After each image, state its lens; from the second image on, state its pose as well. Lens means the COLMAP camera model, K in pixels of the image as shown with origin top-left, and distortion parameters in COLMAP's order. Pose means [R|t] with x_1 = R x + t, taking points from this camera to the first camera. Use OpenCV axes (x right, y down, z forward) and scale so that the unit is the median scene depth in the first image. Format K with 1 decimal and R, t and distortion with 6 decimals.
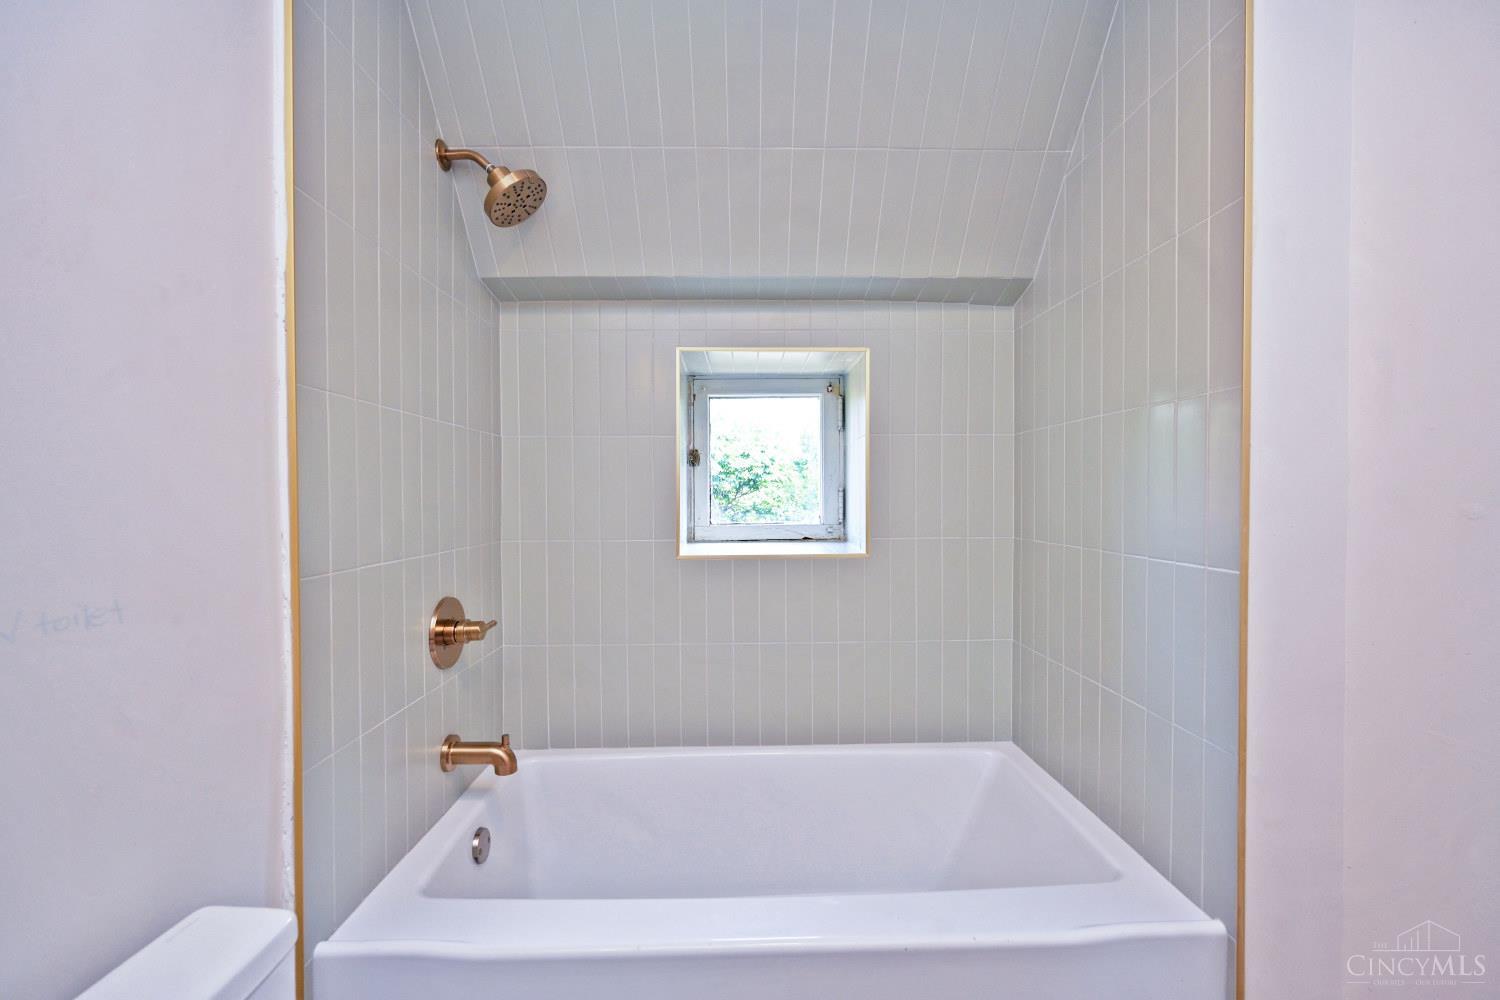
lens RADIAL K [[617.8, 0, 749.0], [0, 617.8, 499.3], [0, 0, 1]] dist [-0.001344, 0.000213]
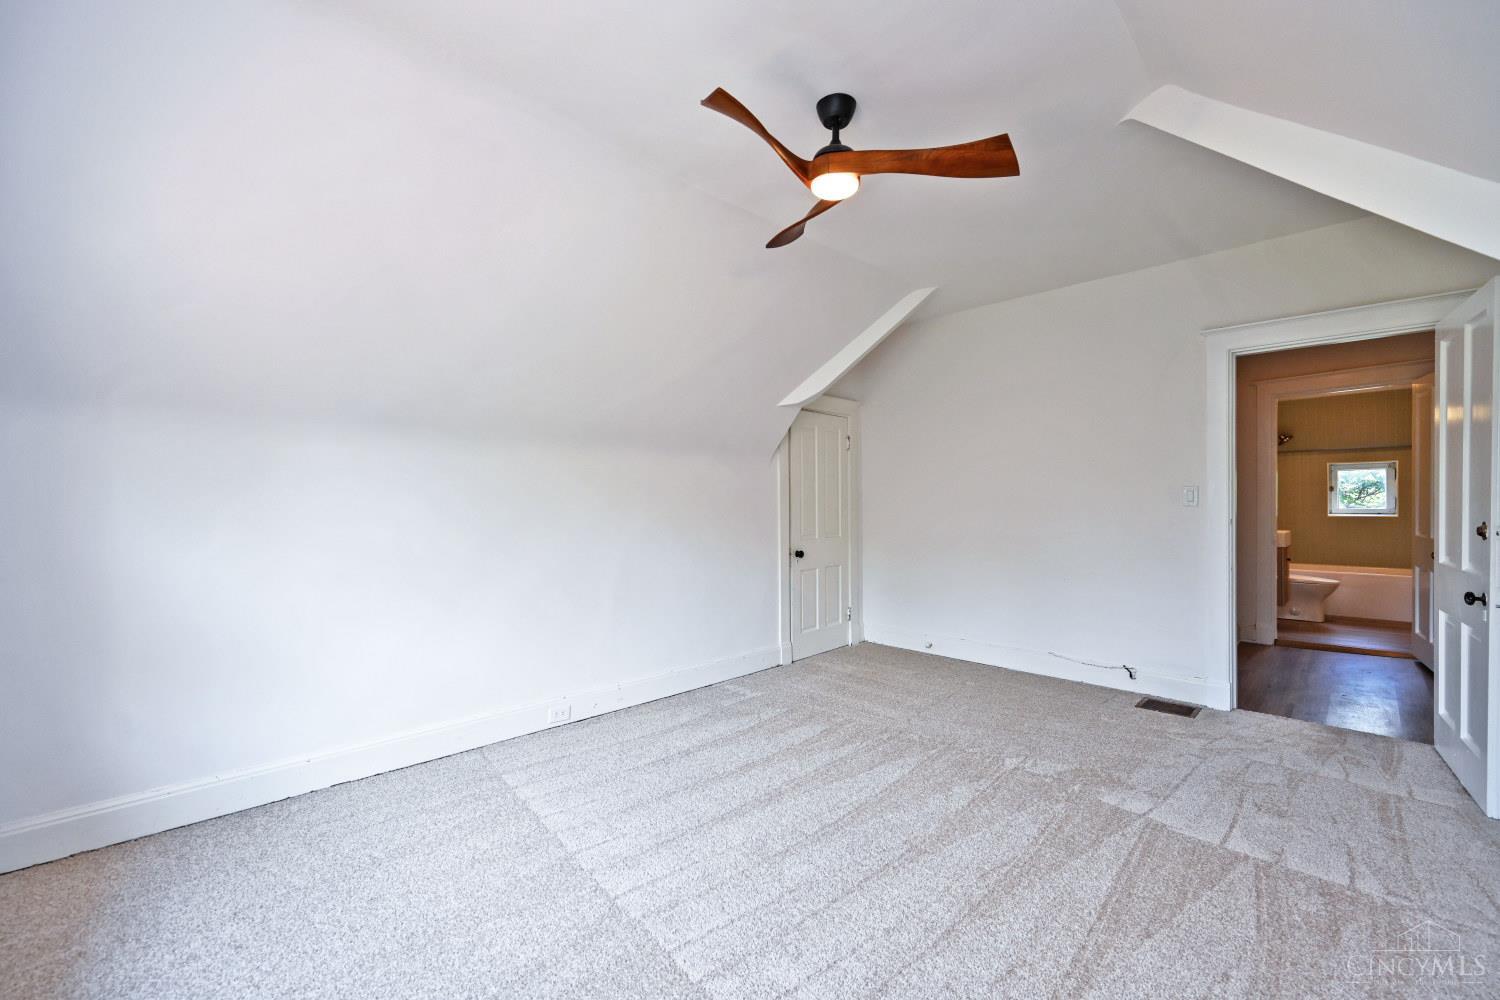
lens RADIAL K [[617.8, 0, 742.6], [0, 617.8, 495.3], [0, 0, 1]] dist [-0.001344, 0.000213]
pose [[0.714615, -0.001902, -0.699515, -0.034743], [-0.013381, 0.999776, -0.016388, 0.083573], [0.699390, 0.021071, 0.714430, -4.512729]]
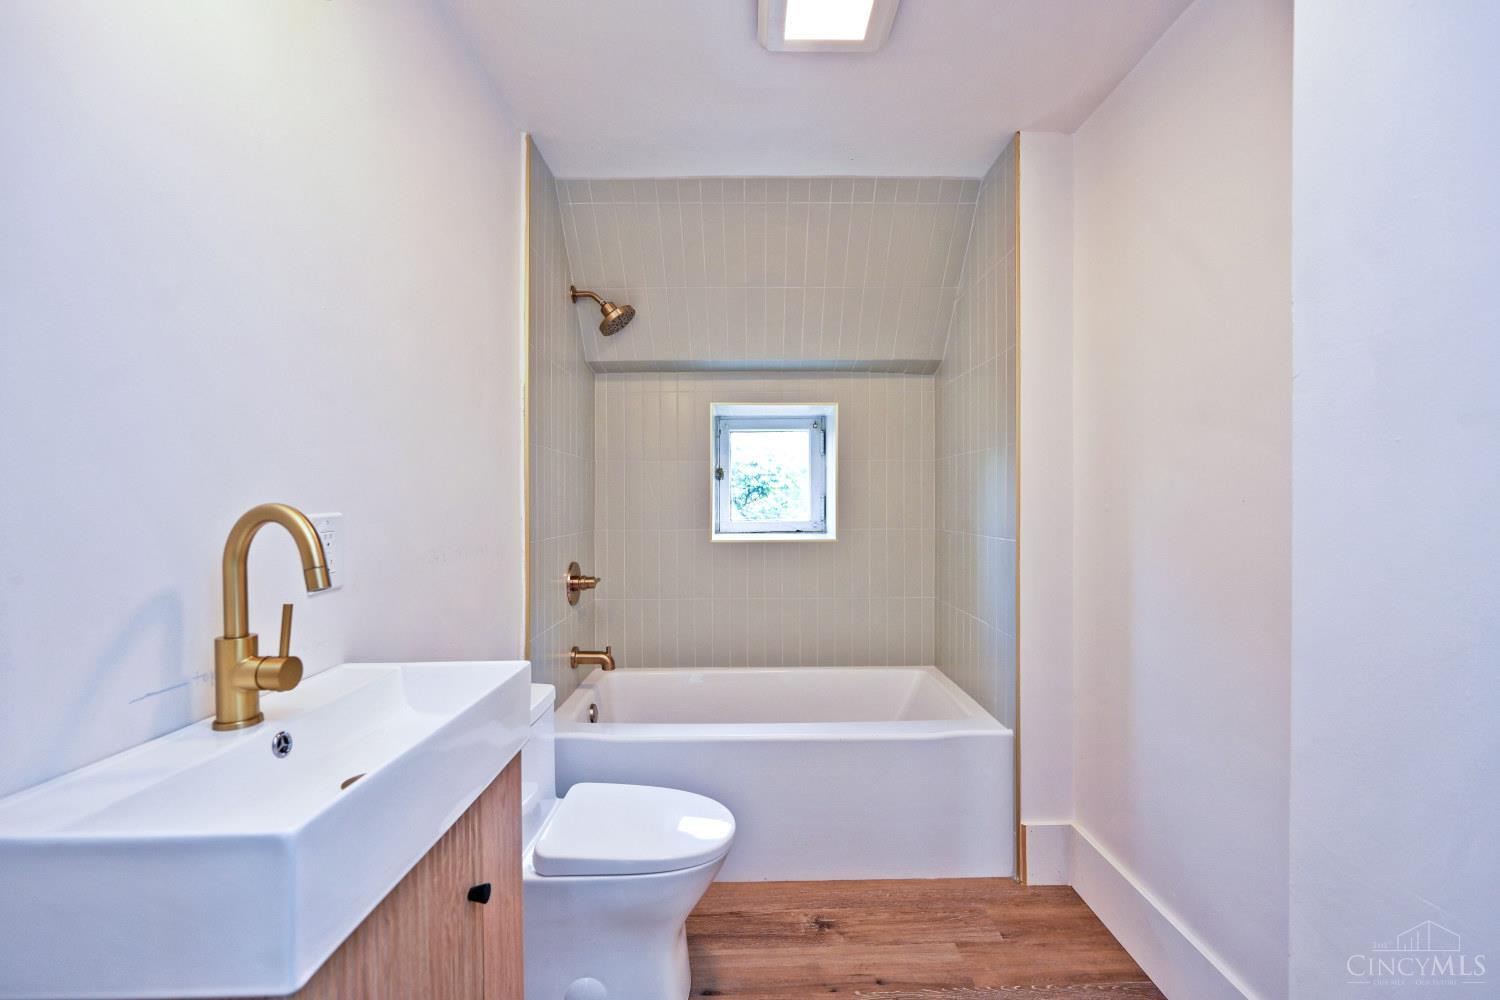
lens RADIAL K [[617.8, 0, 759.3], [0, 617.8, 501.1], [0, 0, 1]] dist [-0.001344, 0.000213]
pose [[0.999995, 0.001497, 0.002713, -0.001305], [-0.001478, 0.999976, -0.006830, 0.005832], [-0.002723, 0.006826, 0.999973, -0.523245]]
